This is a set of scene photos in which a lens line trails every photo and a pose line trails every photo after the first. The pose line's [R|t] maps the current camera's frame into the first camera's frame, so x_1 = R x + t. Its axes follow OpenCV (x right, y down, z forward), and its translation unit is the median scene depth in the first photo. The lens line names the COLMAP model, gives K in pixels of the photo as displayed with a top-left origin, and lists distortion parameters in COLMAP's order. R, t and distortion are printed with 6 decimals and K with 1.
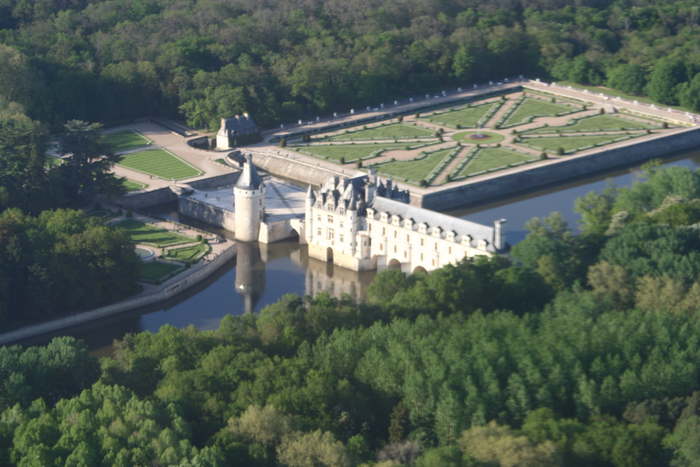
lens RADIAL K [[2462.3, 0, 350.0], [0, 2462.3, 233.5], [0, 0, 1]] dist [0.050060, -3.099463]
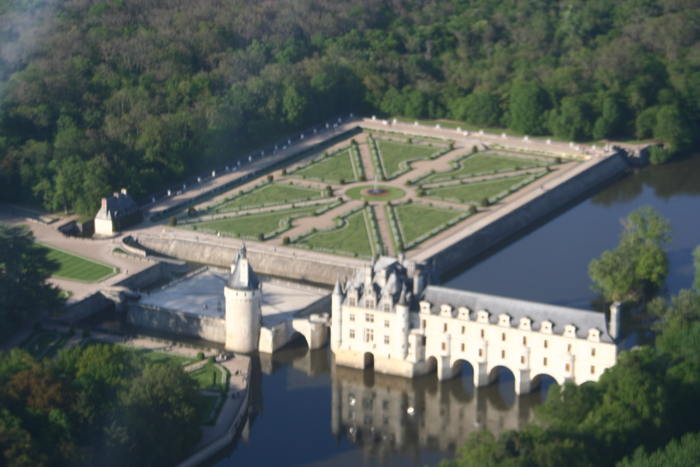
lens RADIAL K [[2428.7, 0, 379.7], [0, 2428.7, 233.4], [0, 0, 1]] dist [0.065466, -1.055357]
pose [[0.941644, -0.093532, 0.323354, -0.232477], [0.089992, 0.995605, 0.025916, -0.048122], [-0.324357, 0.004696, 0.945923, 0.188427]]
